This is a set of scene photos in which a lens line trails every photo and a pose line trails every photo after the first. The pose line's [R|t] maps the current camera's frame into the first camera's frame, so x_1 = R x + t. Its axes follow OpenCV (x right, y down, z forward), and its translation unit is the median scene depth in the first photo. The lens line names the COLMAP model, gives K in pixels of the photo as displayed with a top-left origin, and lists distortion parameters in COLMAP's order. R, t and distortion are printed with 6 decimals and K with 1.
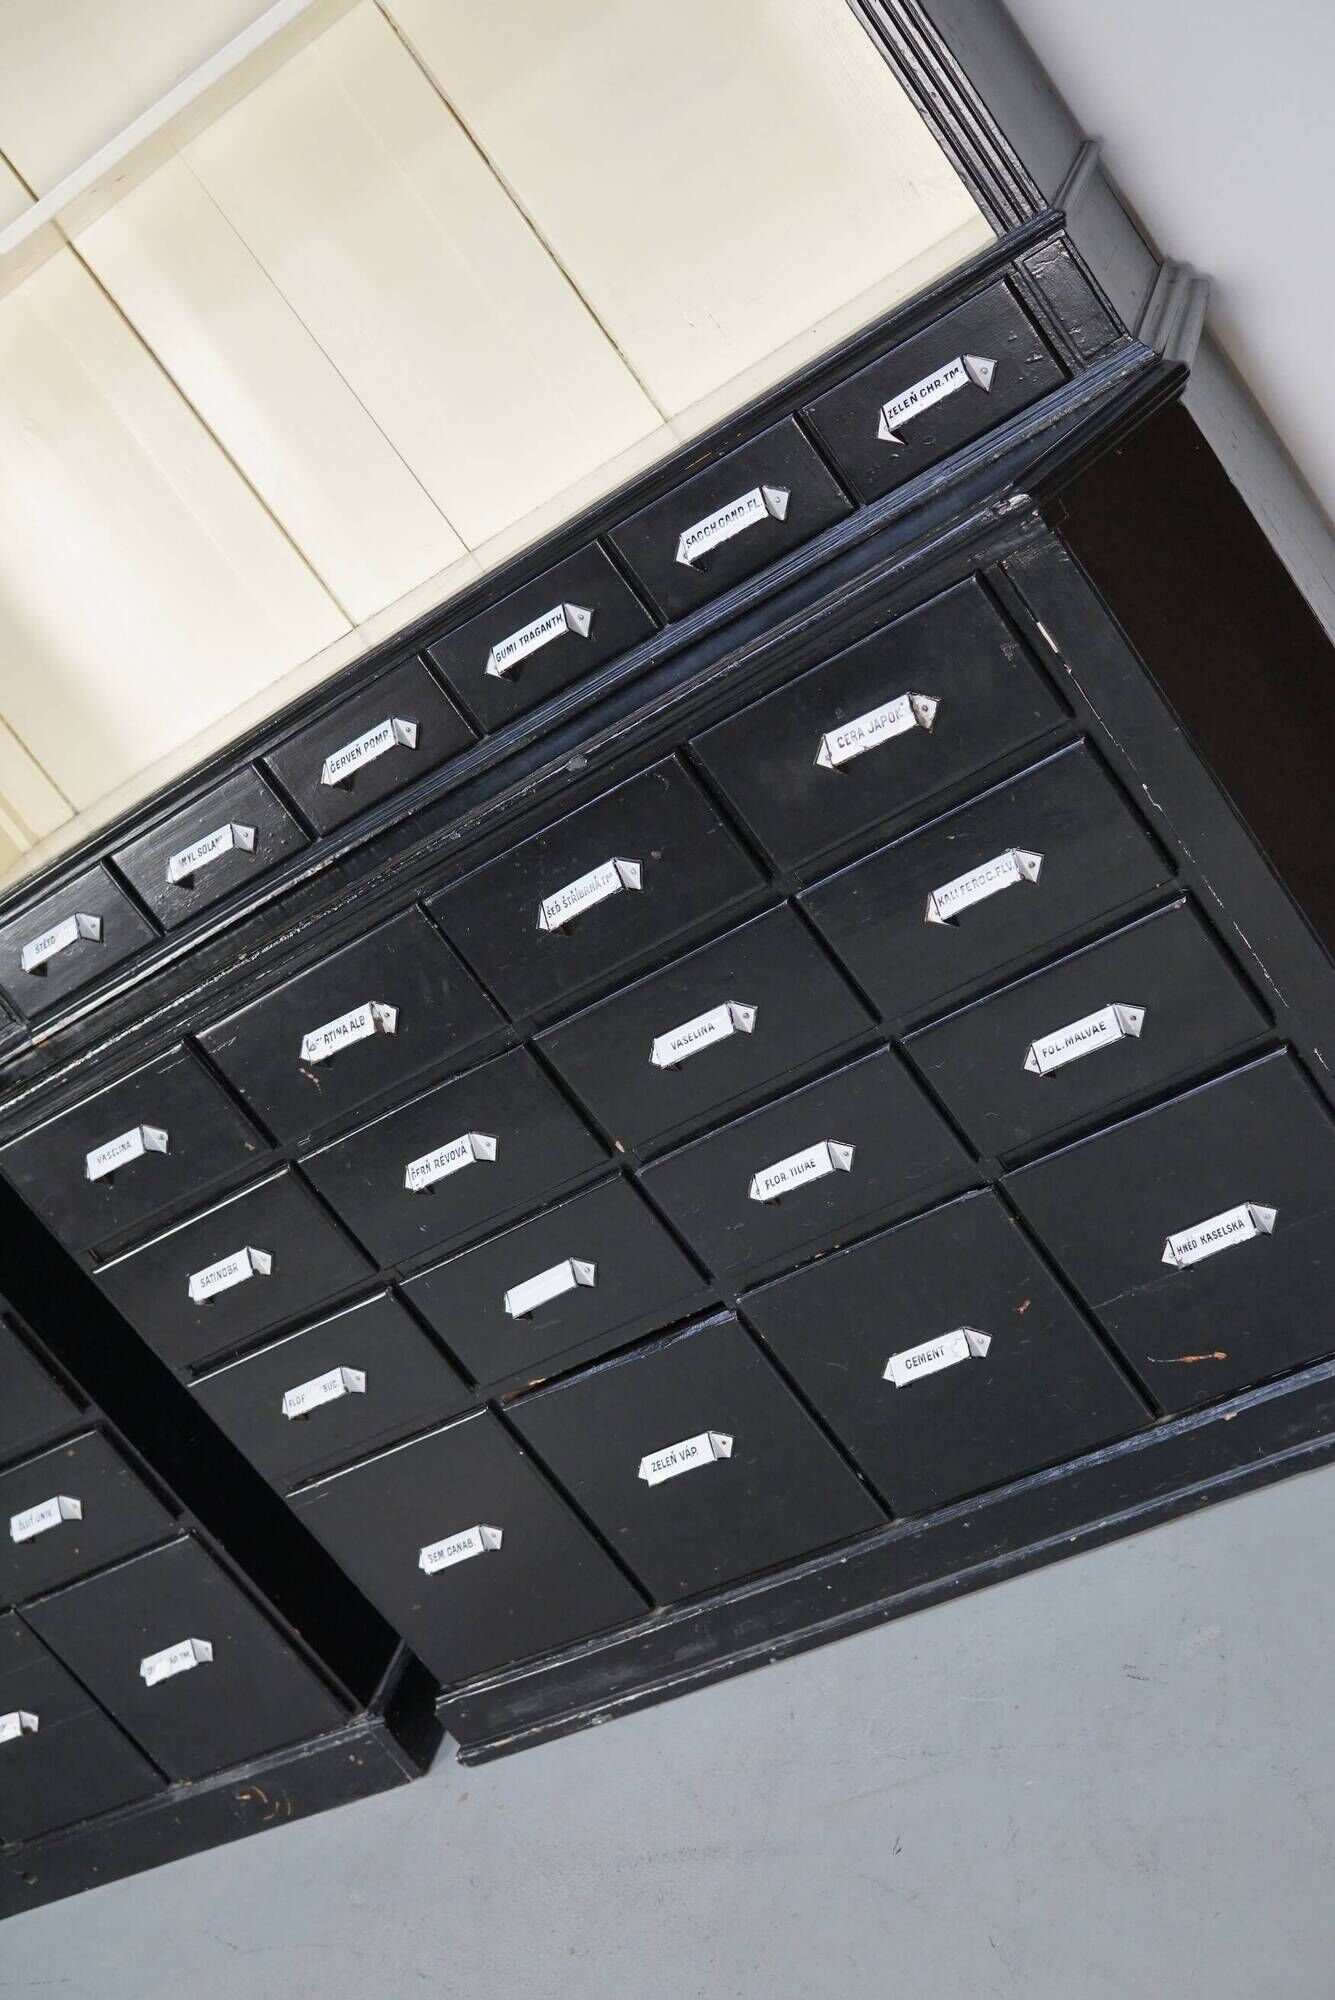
lens RADIAL K [[2591.1, 0, 676.6], [0, 2591.1, 999.2], [0, 0, 1]] dist [-0.152361, 0.336294]
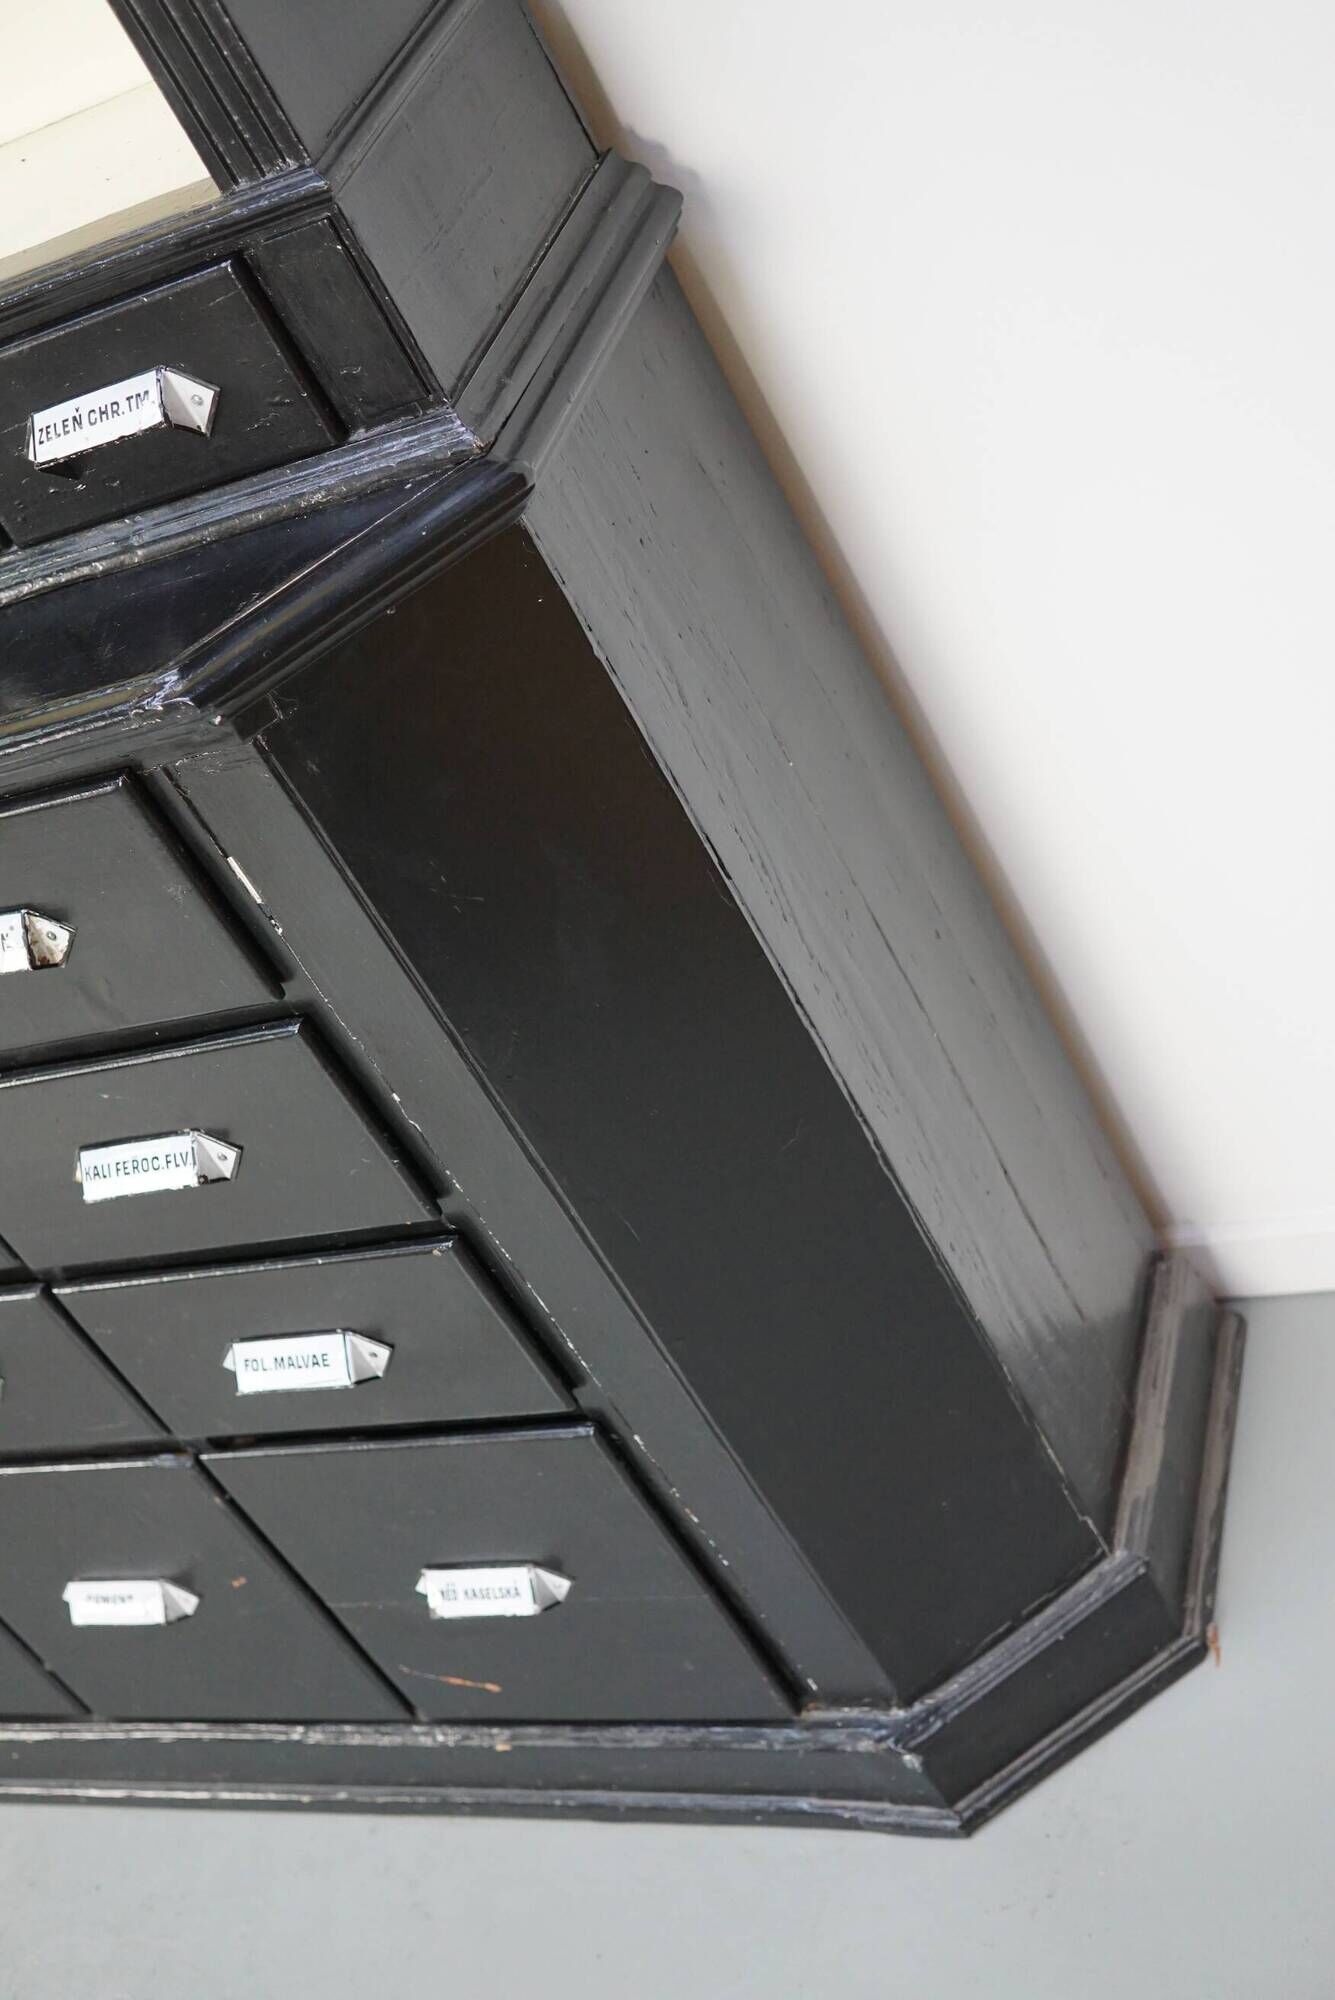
lens RADIAL K [[2591.1, 0, 676.6], [0, 2591.1, 999.2], [0, 0, 1]] dist [-0.152361, 0.336294]
pose [[0.986568, 0.124841, 0.105352, 0.159909], [-0.151406, 0.940935, 0.302850, -0.271336], [-0.061321, -0.314733, 0.947197, 0.363200]]
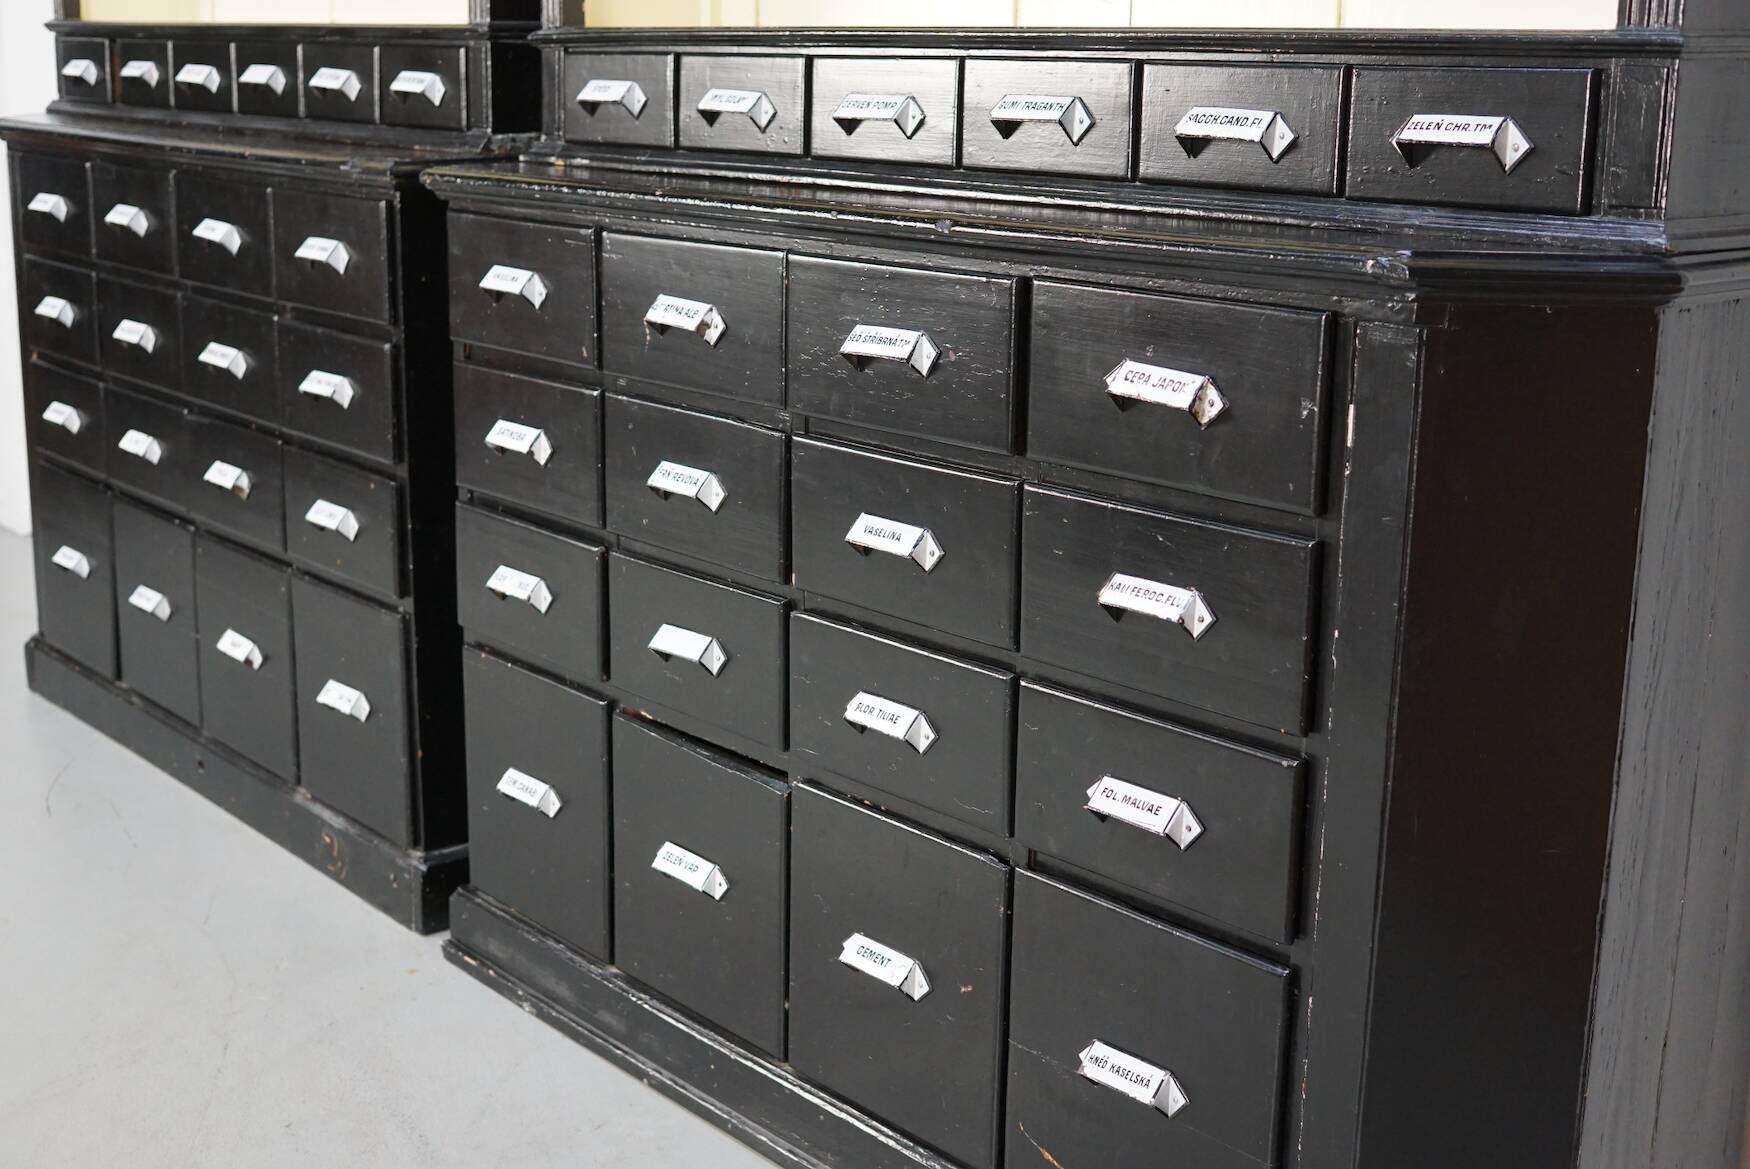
lens RADIAL K [[2267.2, 0, 882.0], [0, 2267.2, 594.4], [0, 0, 1]] dist [-0.152361, 0.336294]
pose [[0.689609, 0.666429, -0.283392, 0.251492], [-0.645774, 0.743007, 0.175833, -0.113005], [0.327742, 0.061752, 0.942747, 0.204908]]
